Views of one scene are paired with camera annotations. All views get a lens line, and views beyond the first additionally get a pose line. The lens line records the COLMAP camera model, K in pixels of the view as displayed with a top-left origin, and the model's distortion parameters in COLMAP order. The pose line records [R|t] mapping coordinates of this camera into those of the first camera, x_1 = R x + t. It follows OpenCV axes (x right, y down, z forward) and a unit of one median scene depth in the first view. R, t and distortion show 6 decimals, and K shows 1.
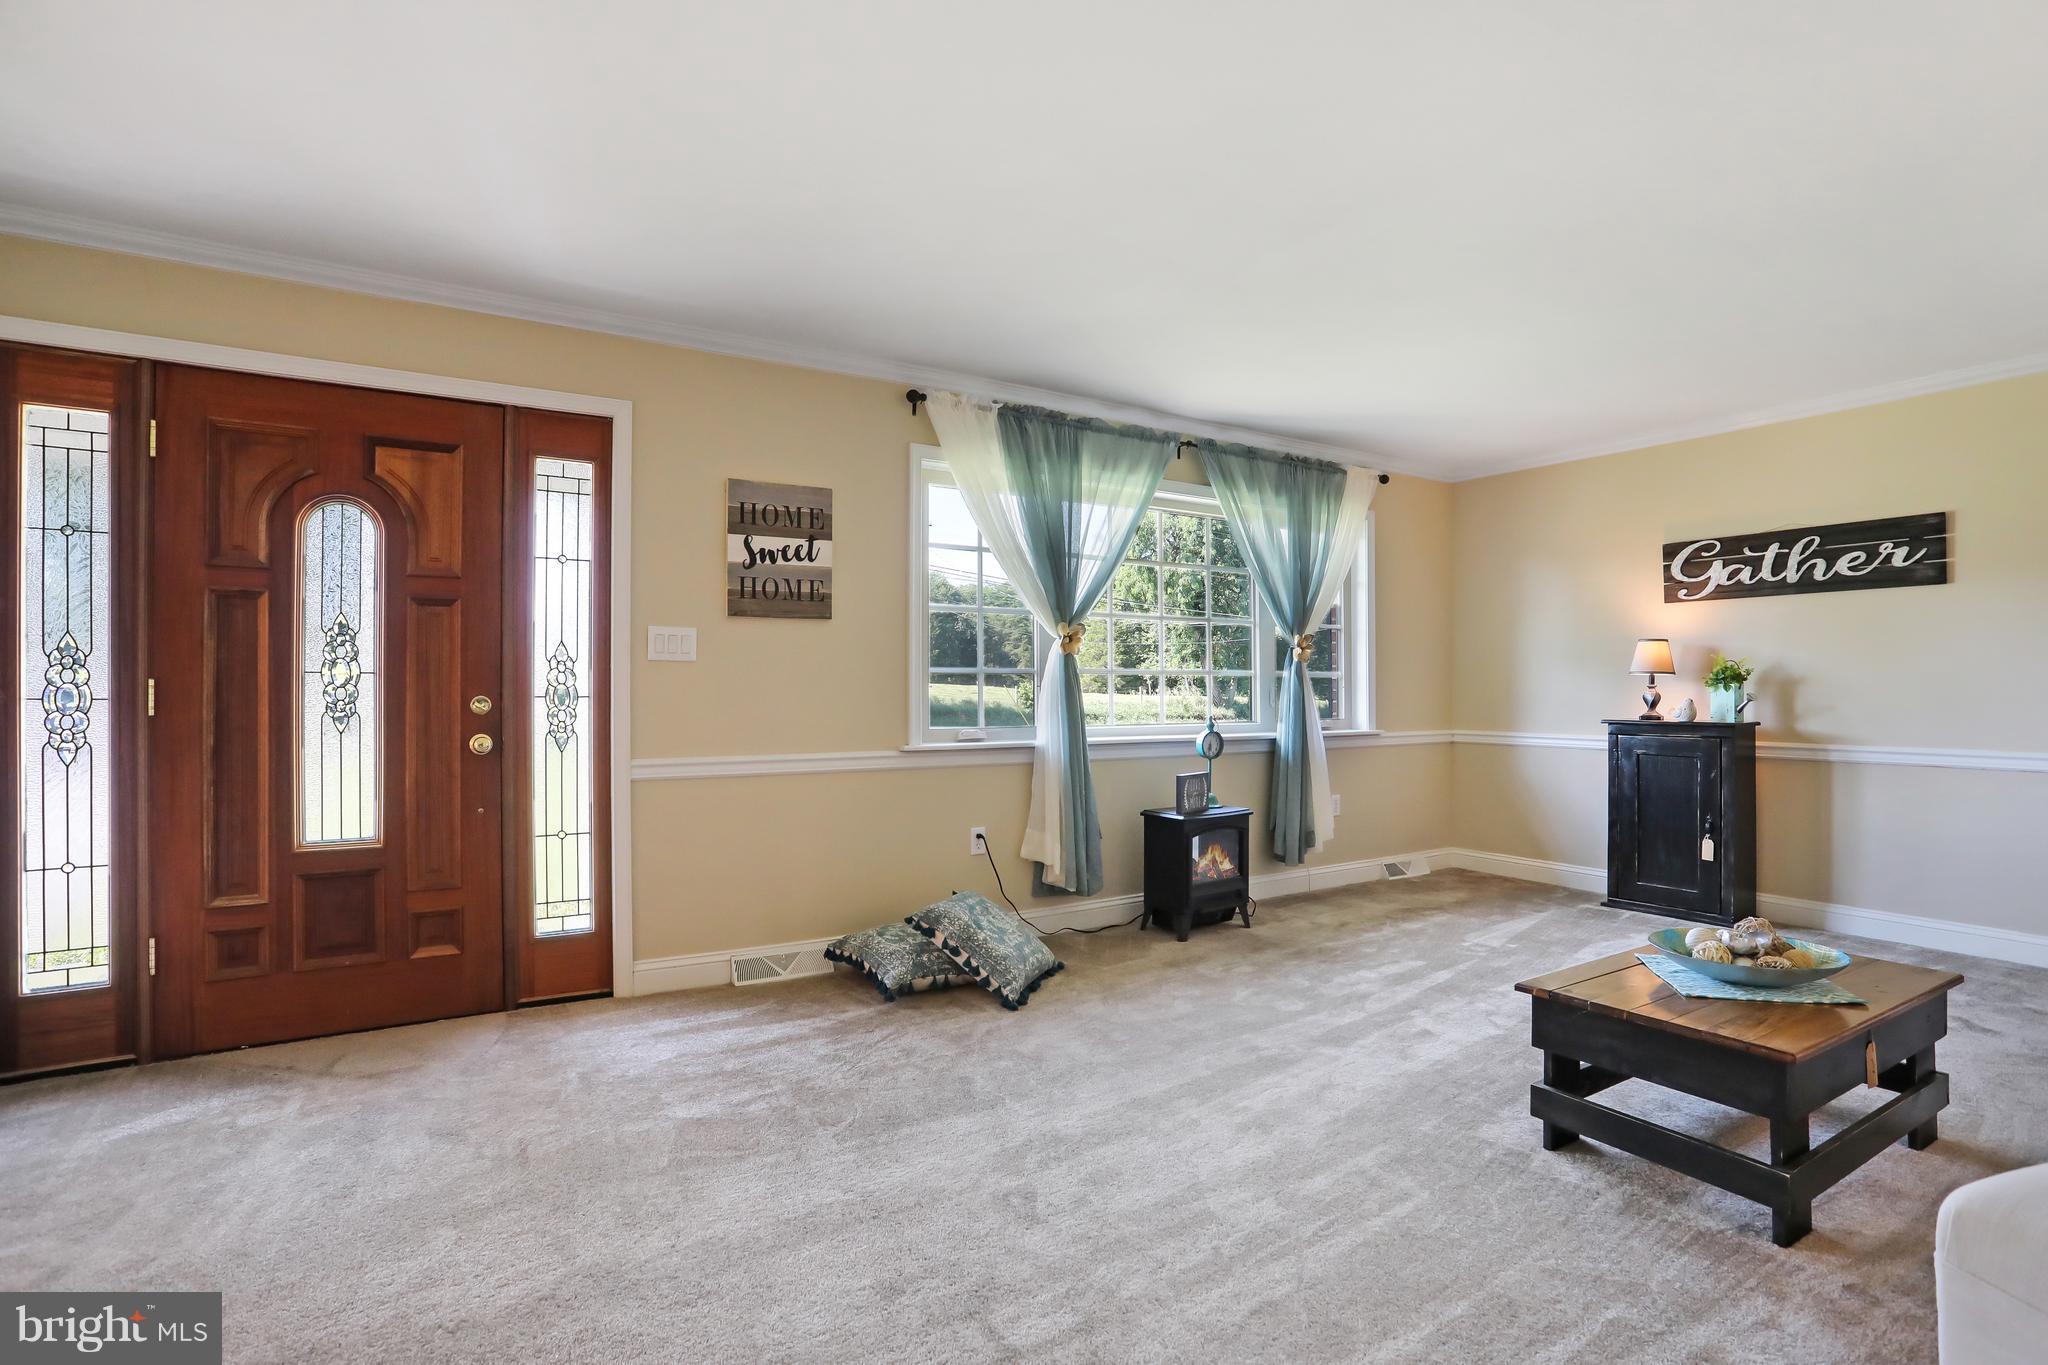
lens RADIAL K [[1051.9, 0, 1024.0], [0, 1051.9, 682.5], [0, 0, 1]] dist [-0.053988, 0.040535]
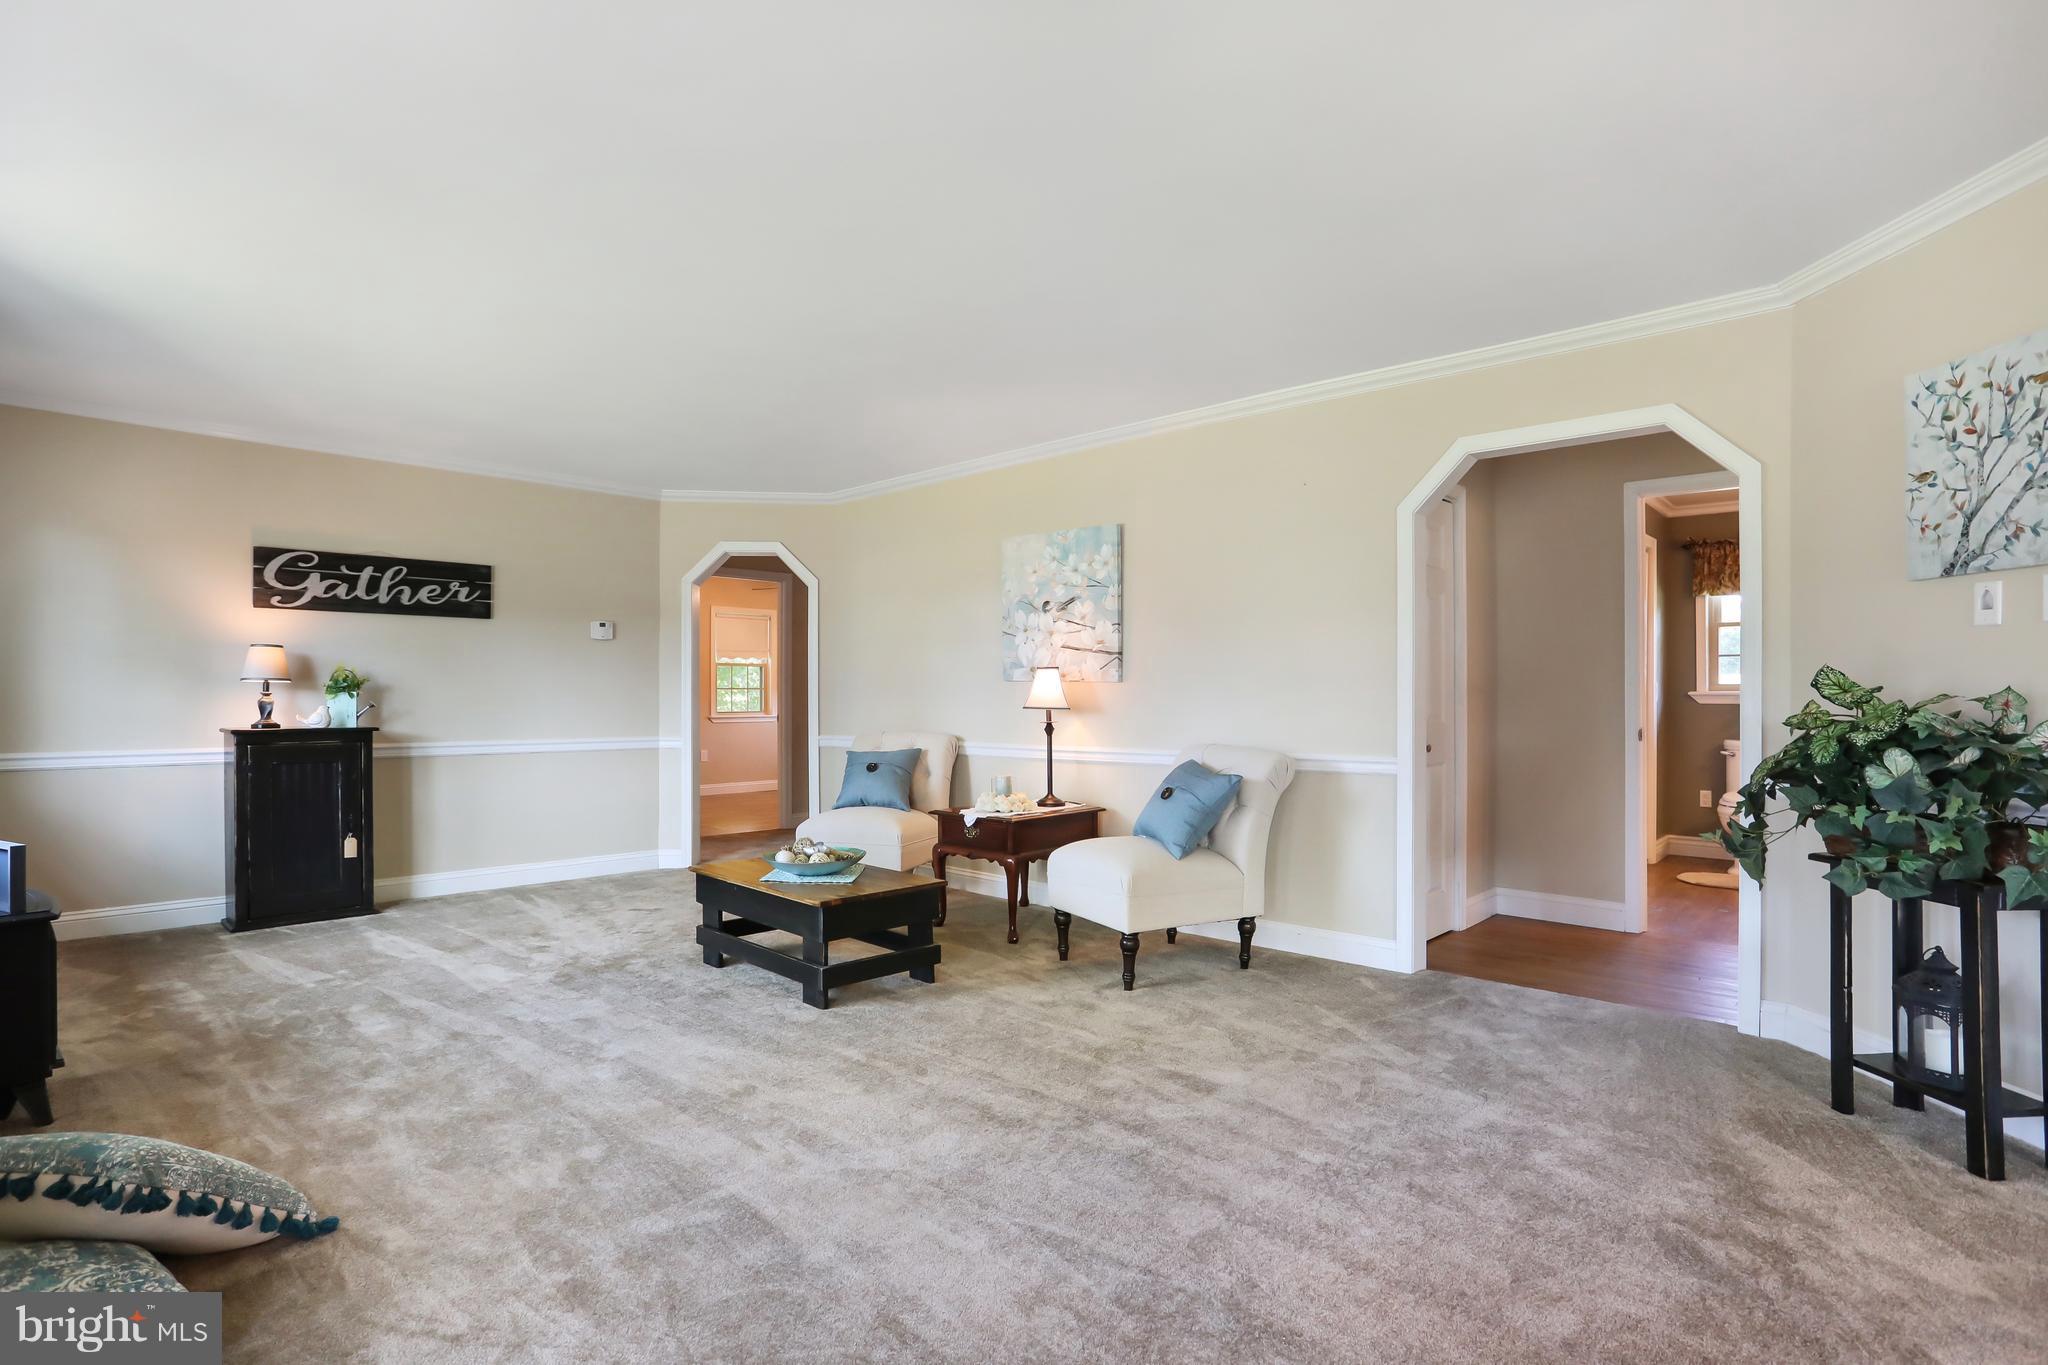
lens RADIAL K [[1051.9, 0, 1024.0], [0, 1051.9, 682.5], [0, 0, 1]] dist [-0.053988, 0.040535]
pose [[-0.257089, 0.012529, 0.966306, -0.549875], [-0.007949, 0.999855, -0.015078, 0.002675], [-0.966355, -0.011557, -0.256953, 0.610790]]
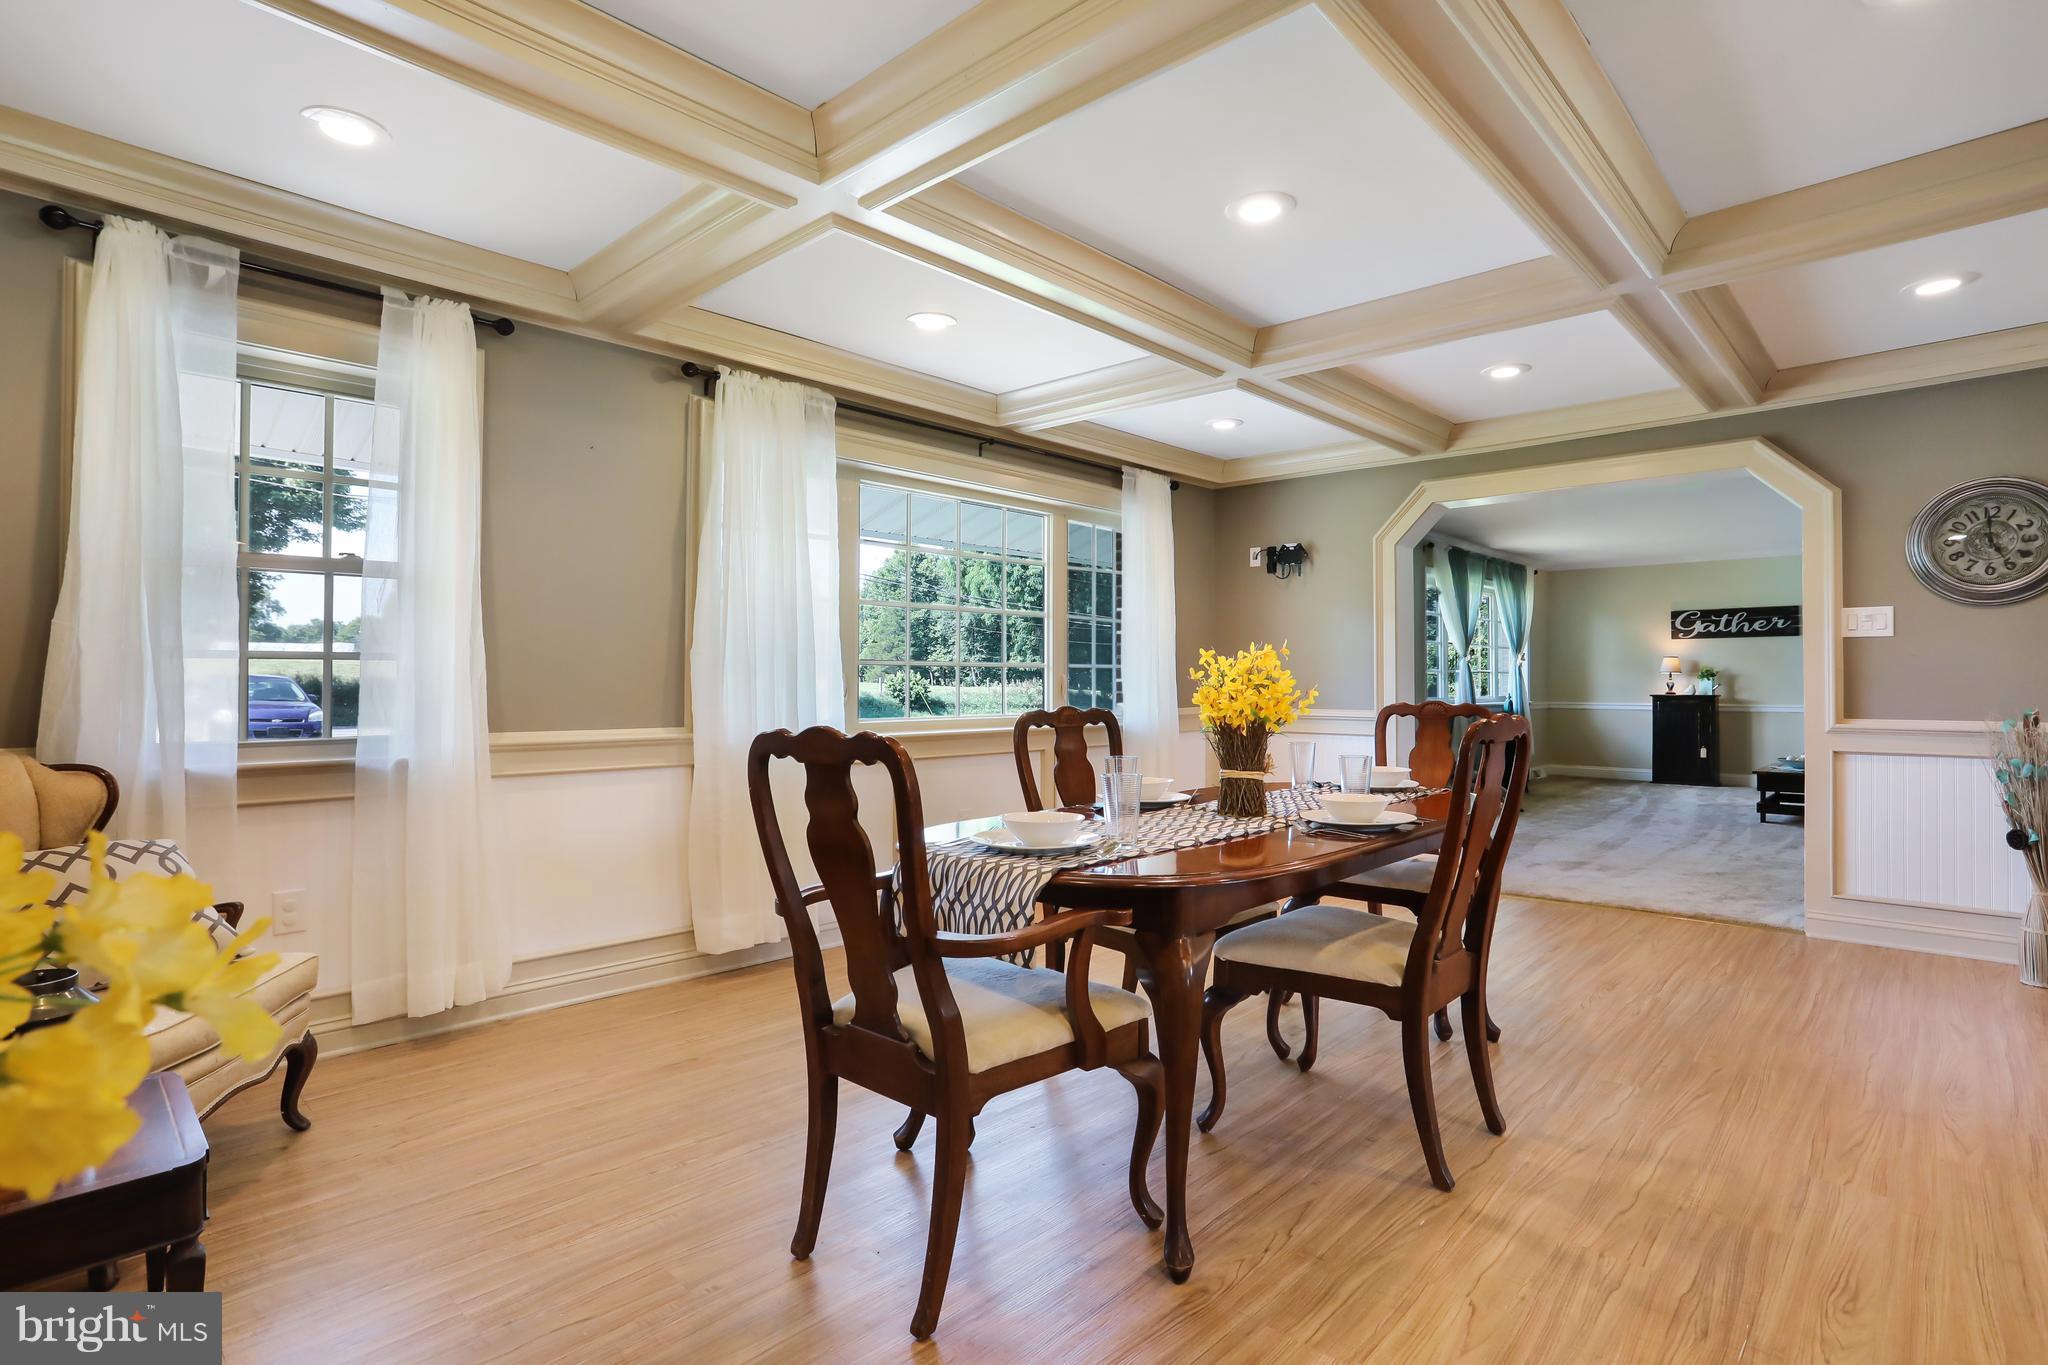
lens RADIAL K [[1051.9, 0, 1024.0], [0, 1051.9, 682.5], [0, 0, 1]] dist [-0.053988, 0.040535]
pose [[0.972376, -0.000913, 0.233417, -1.276783], [-0.000937, 0.999969, 0.007818, -0.004281], [-0.233417, -0.007821, 0.972345, -0.821097]]
